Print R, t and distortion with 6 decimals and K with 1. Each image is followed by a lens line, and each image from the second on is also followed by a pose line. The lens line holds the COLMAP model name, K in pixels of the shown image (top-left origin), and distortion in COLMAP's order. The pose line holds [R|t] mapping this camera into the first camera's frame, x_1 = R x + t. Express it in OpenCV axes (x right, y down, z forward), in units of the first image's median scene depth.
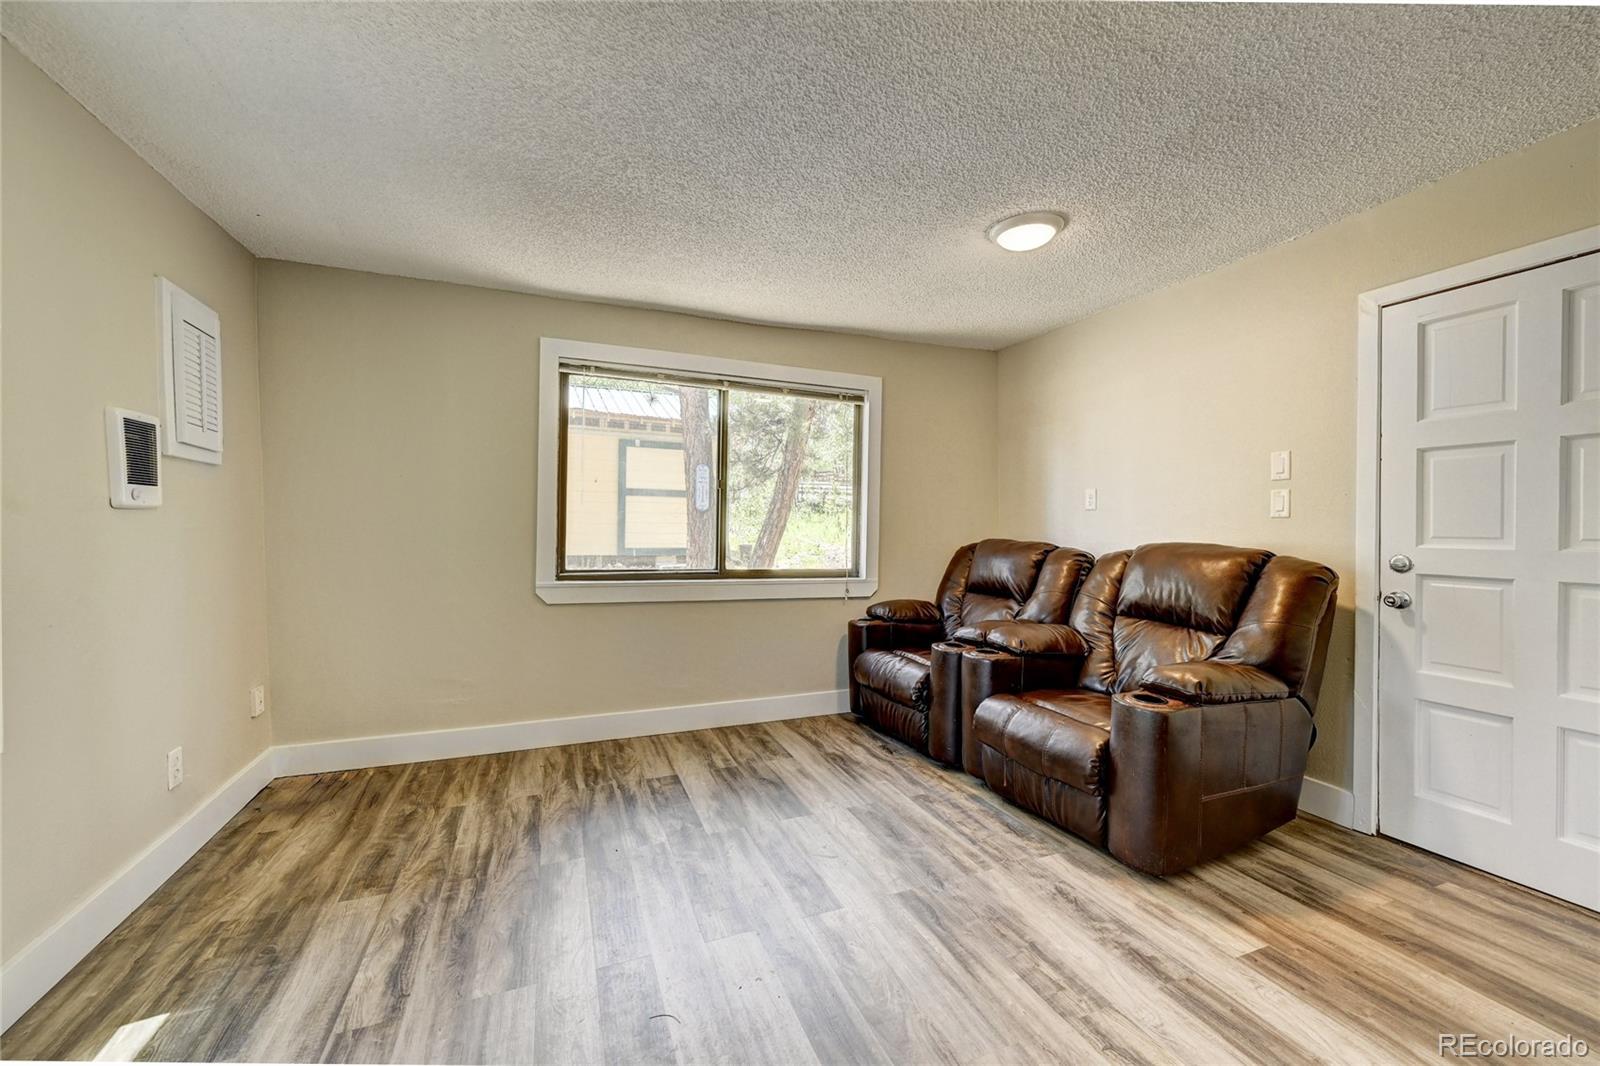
lens RADIAL K [[630.2, 0, 807.1], [0, 630.2, 534.5], [0, 0, 1]] dist [-0.010865, -0.000314]
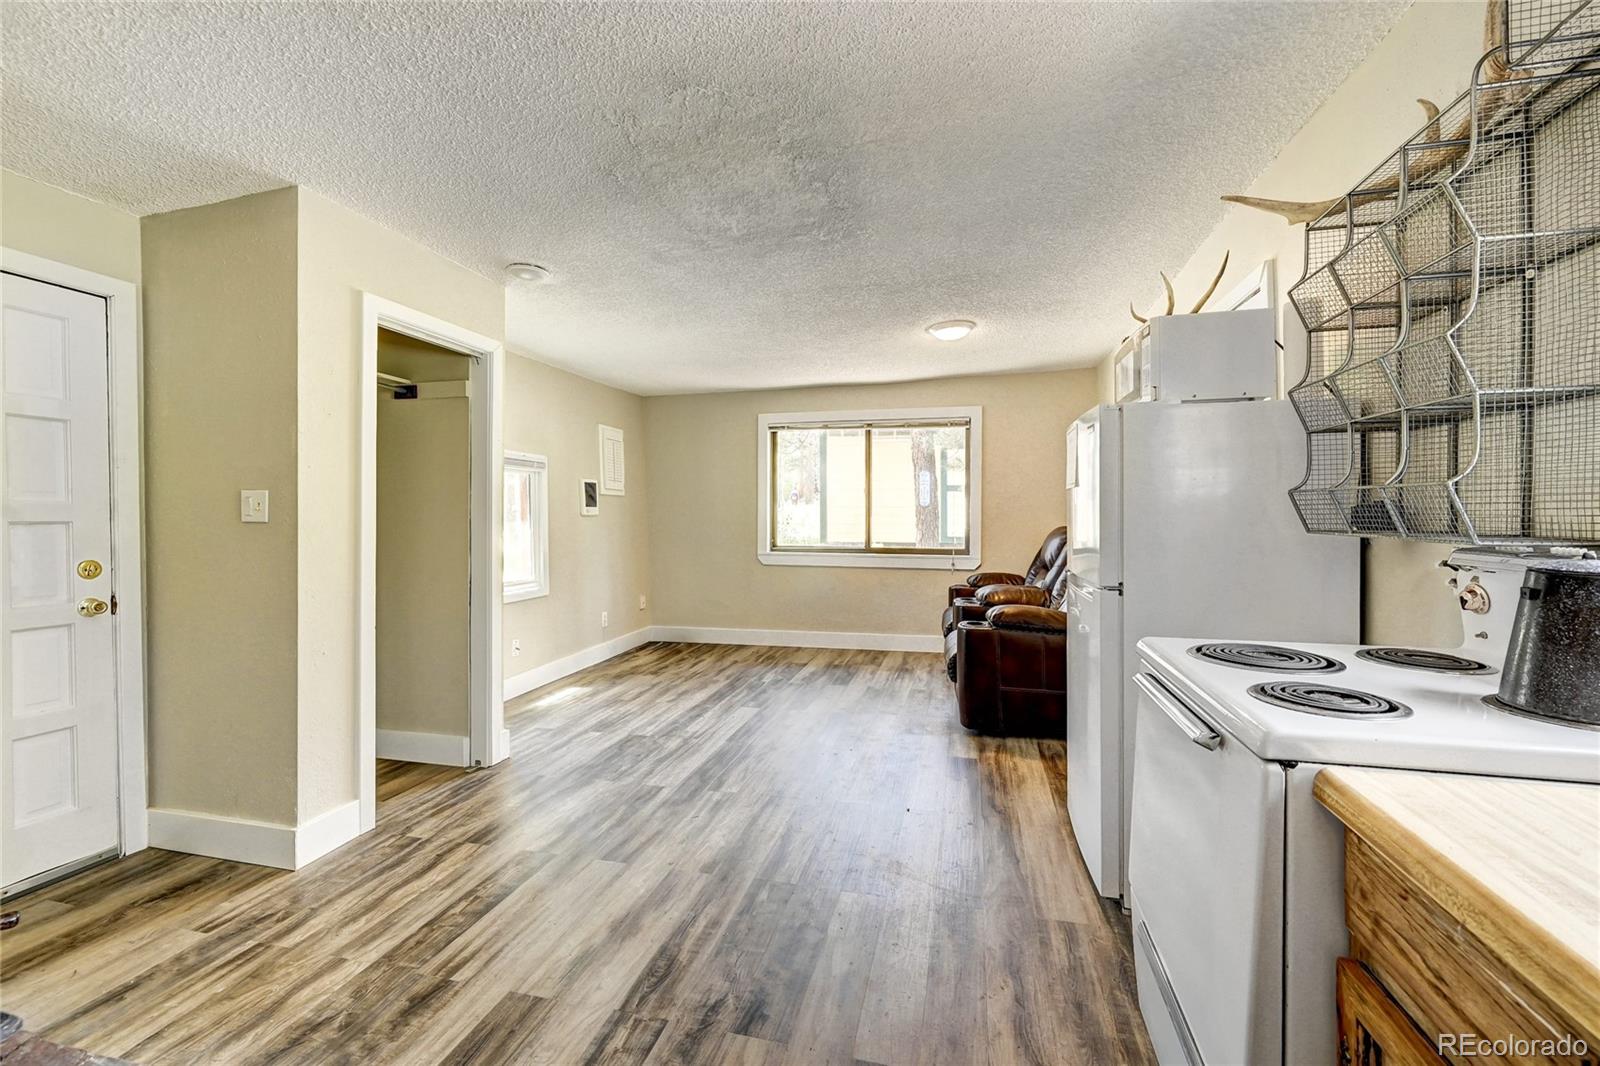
lens RADIAL K [[630.2, 0, 812.8], [0, 630.2, 518.3], [0, 0, 1]] dist [-0.010865, -0.000314]
pose [[0.813694, -0.012382, -0.581162, 0.995605], [0.006197, 0.999901, -0.012627, 0.005517], [0.581261, 0.006673, 0.813690, -0.497625]]
